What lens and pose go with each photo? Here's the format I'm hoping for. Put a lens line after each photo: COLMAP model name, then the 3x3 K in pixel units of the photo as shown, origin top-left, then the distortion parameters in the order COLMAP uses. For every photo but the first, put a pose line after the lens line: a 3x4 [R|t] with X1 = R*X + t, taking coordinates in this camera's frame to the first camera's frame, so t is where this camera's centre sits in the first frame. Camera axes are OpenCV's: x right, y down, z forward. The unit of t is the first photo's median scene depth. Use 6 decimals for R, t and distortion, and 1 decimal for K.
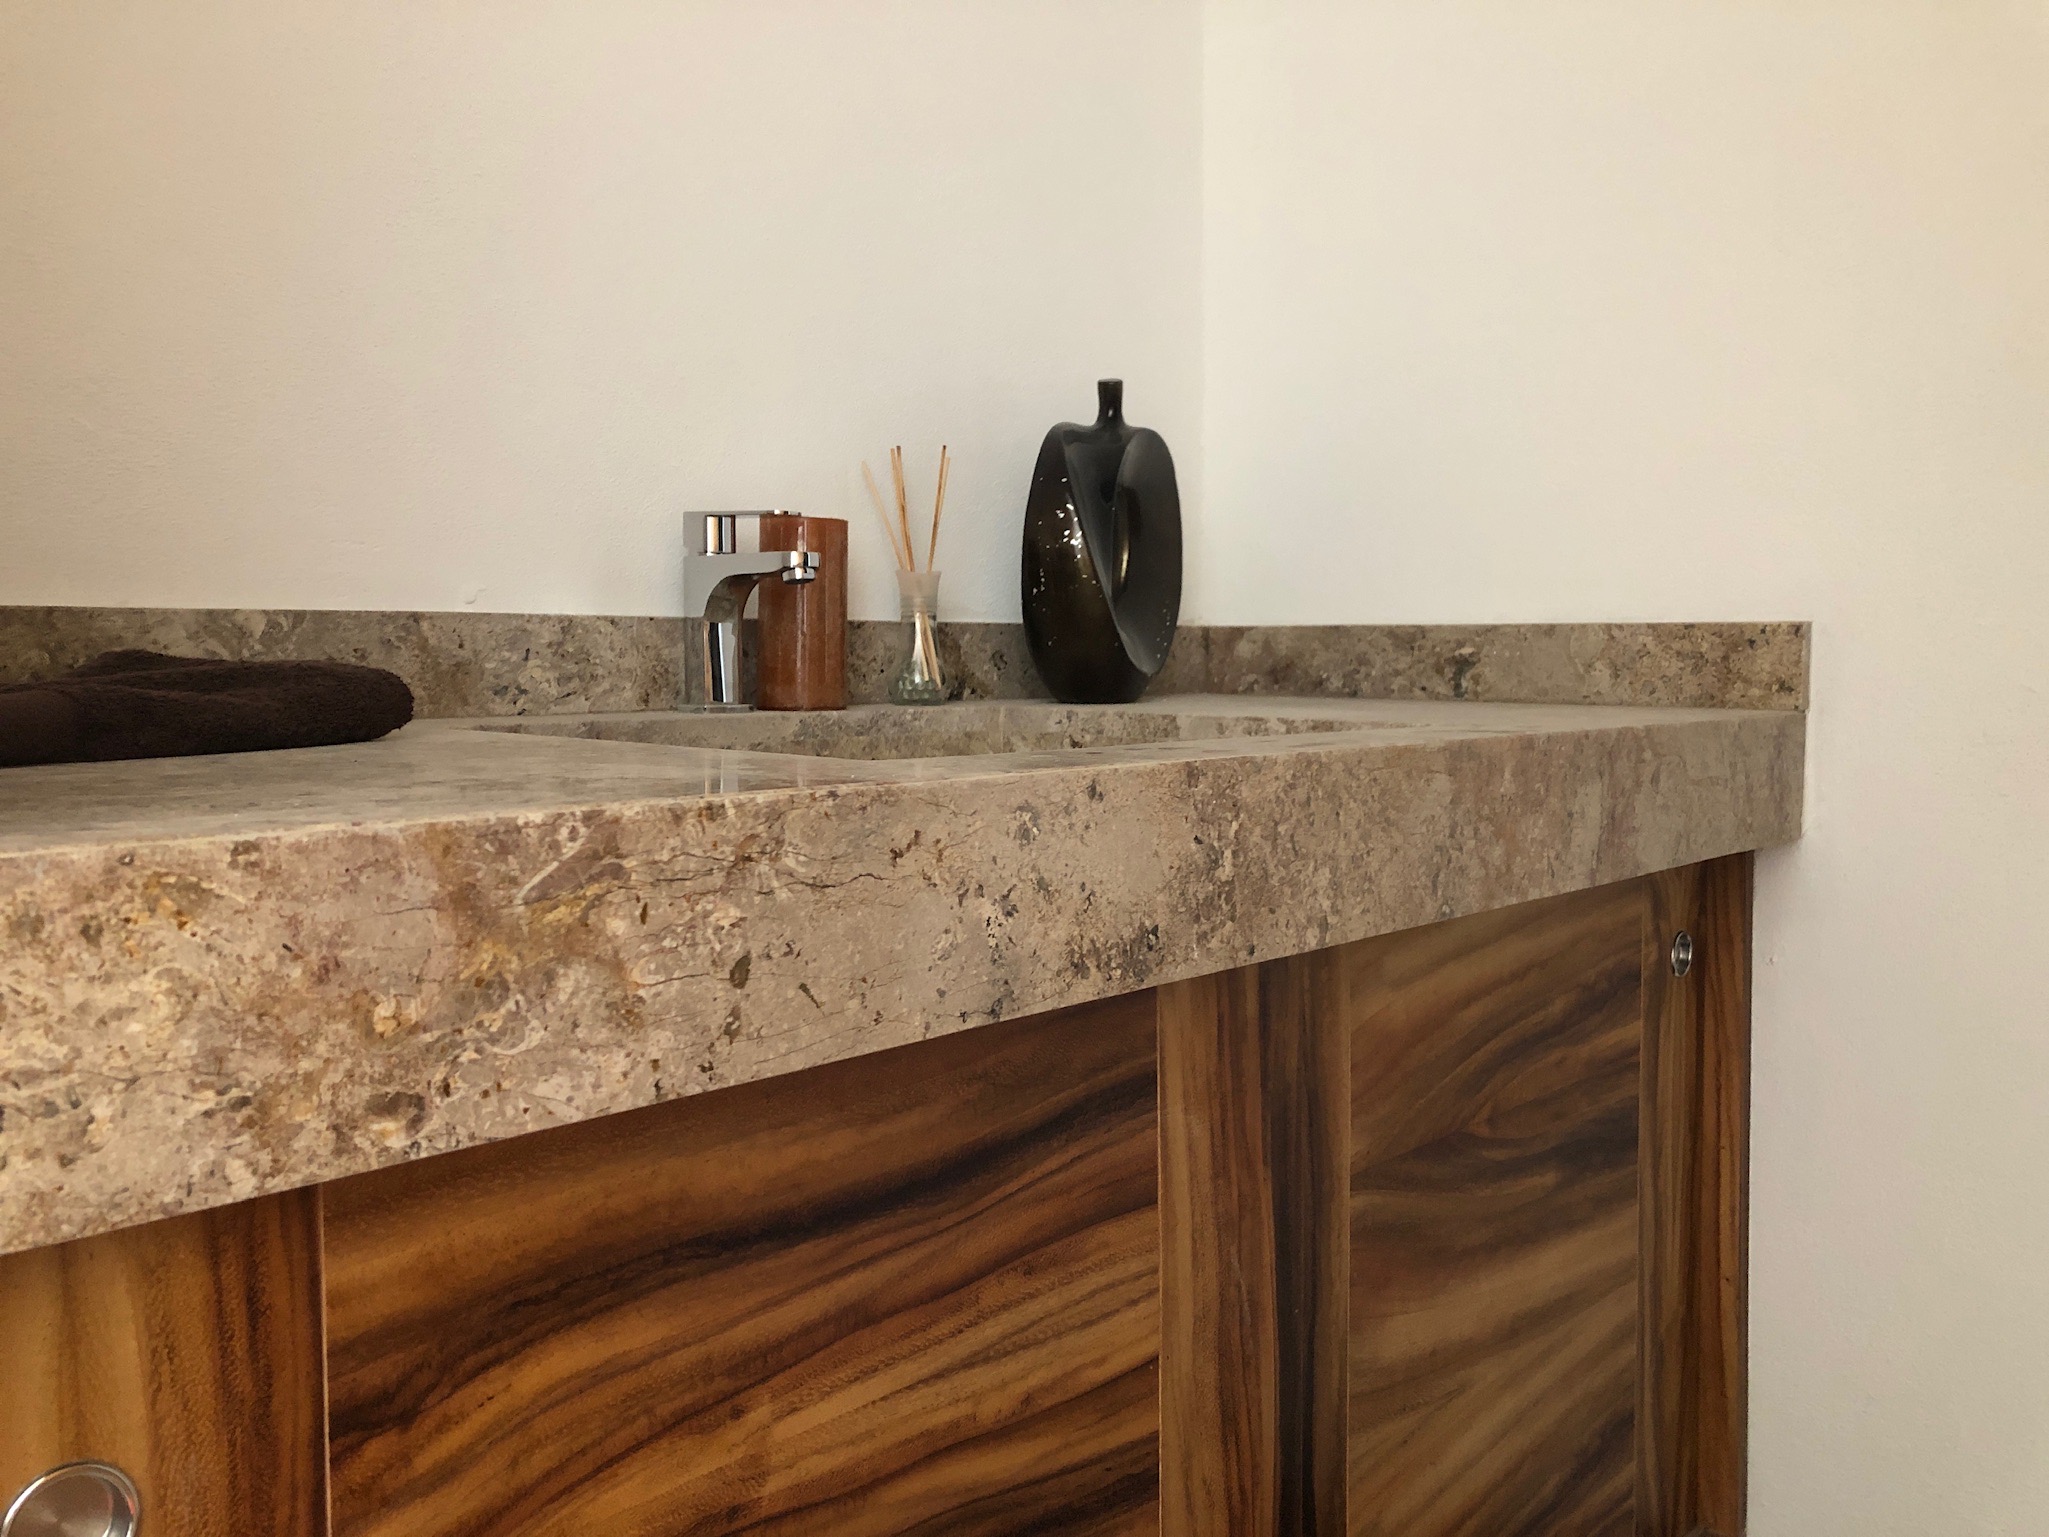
lens RADIAL K [[1659.6, 0, 1029.0], [0, 1659.6, 737.6], [0, 0, 1]] dist [0.111257, -0.089038]
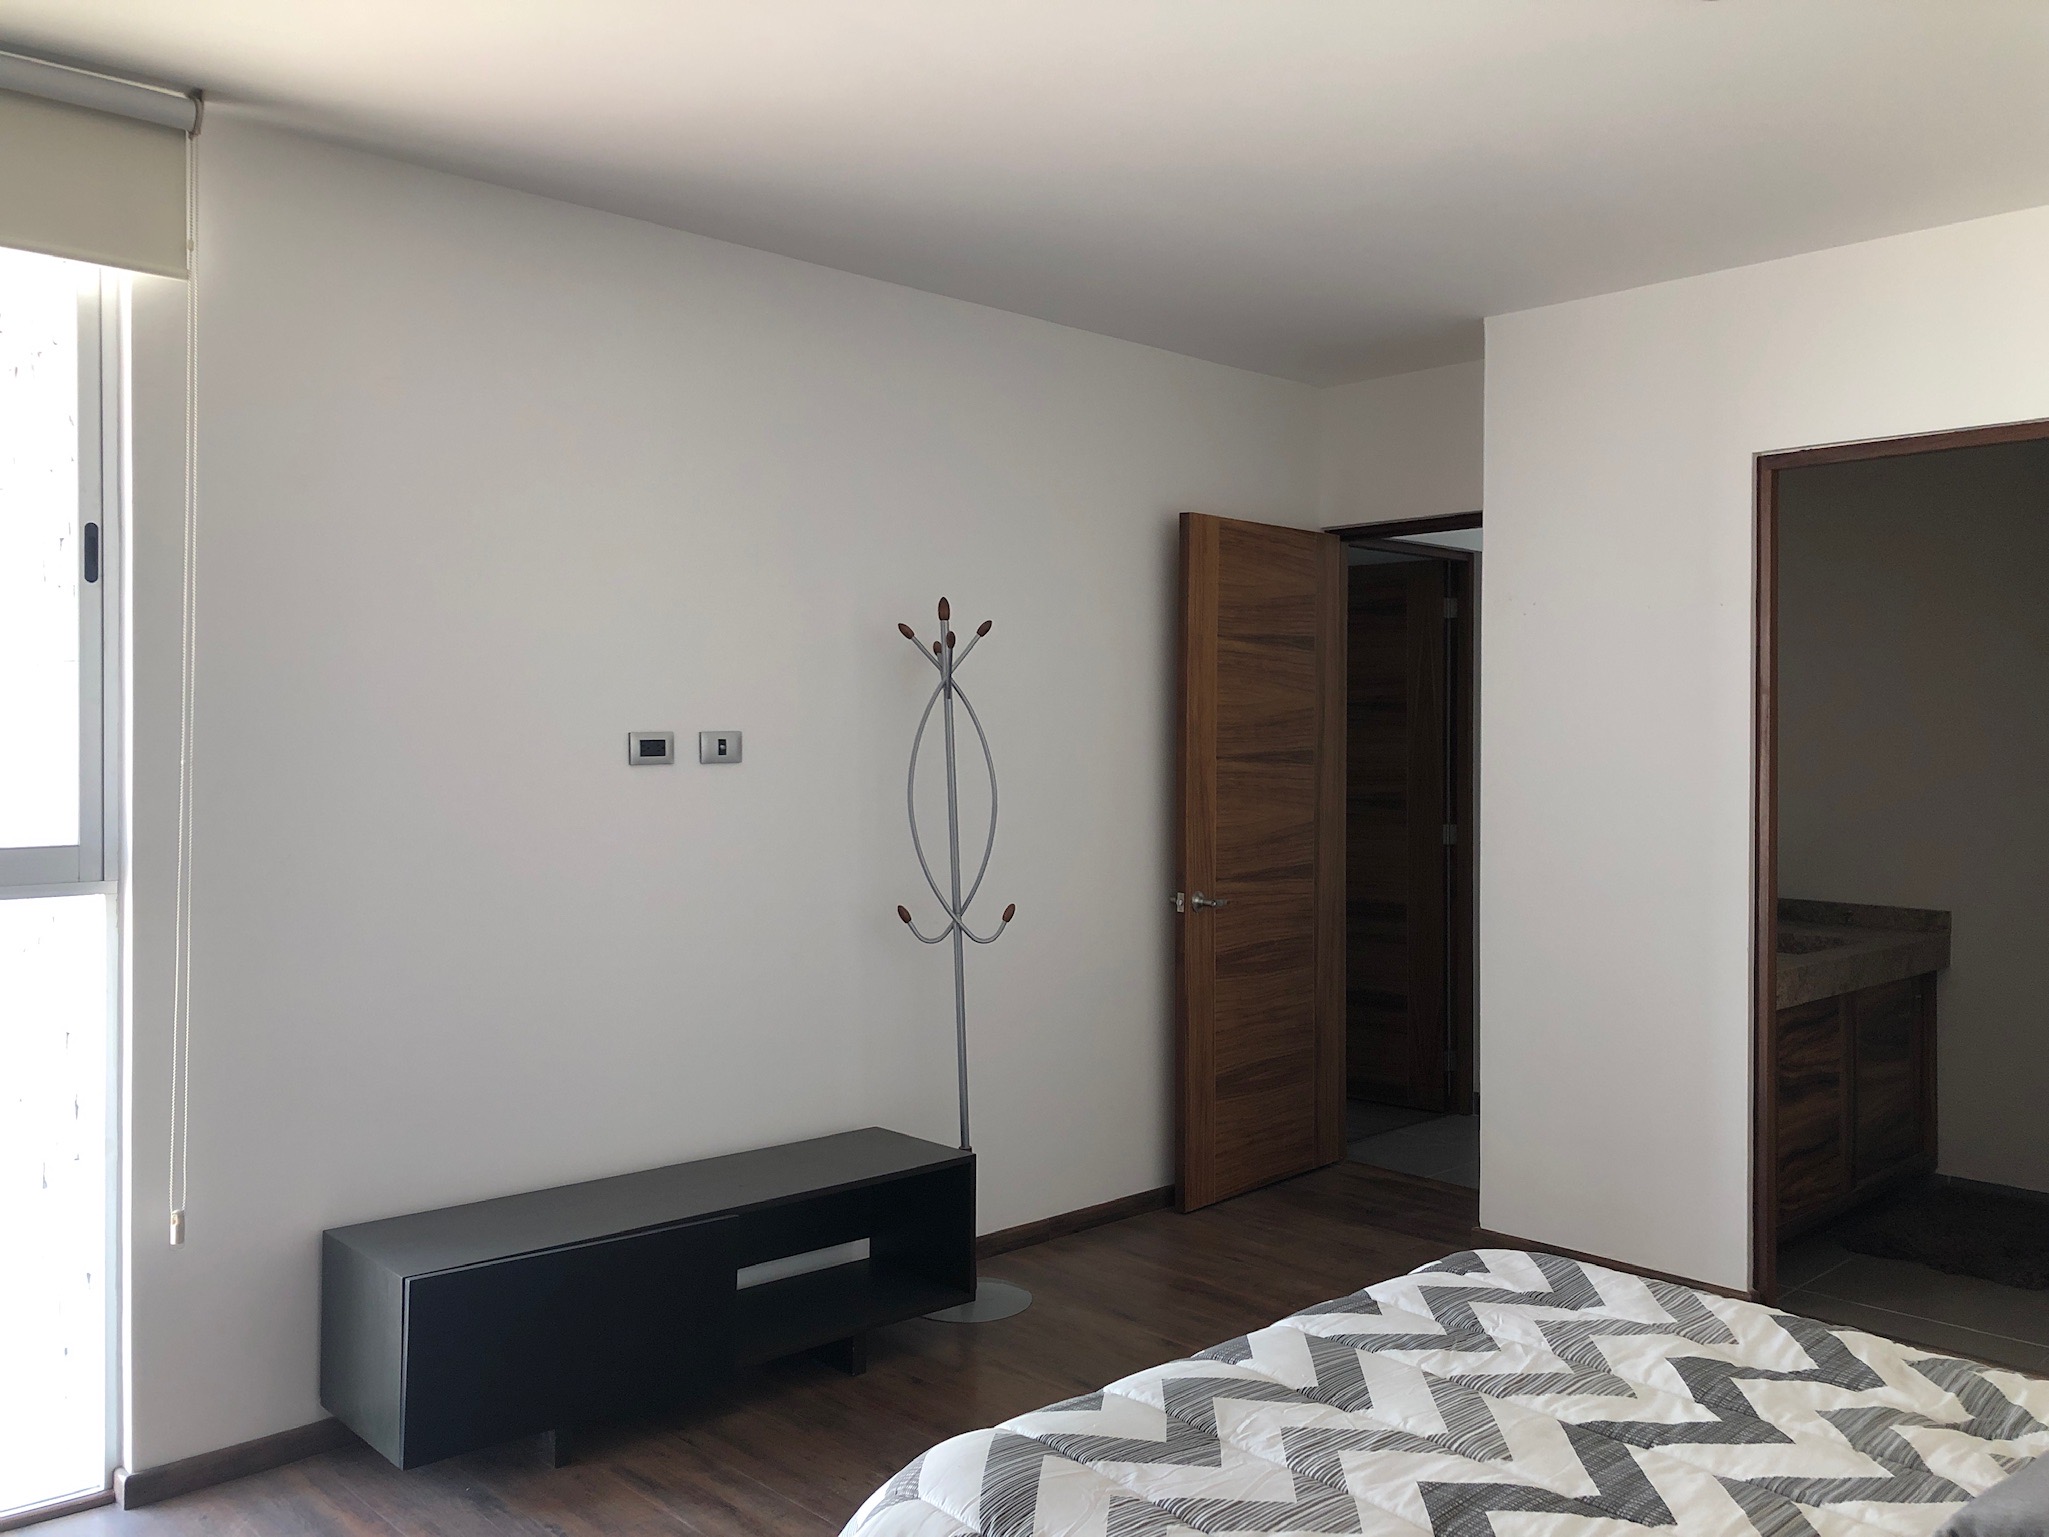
lens RADIAL K [[1659.6, 0, 1029.0], [0, 1659.6, 737.6], [0, 0, 1]] dist [0.111257, -0.089038]
pose [[0.998966, 0.014736, -0.043009, -1.487252], [-0.016854, 0.998642, -0.049290, -0.237316], [0.042225, 0.049964, 0.997858, -3.001511]]
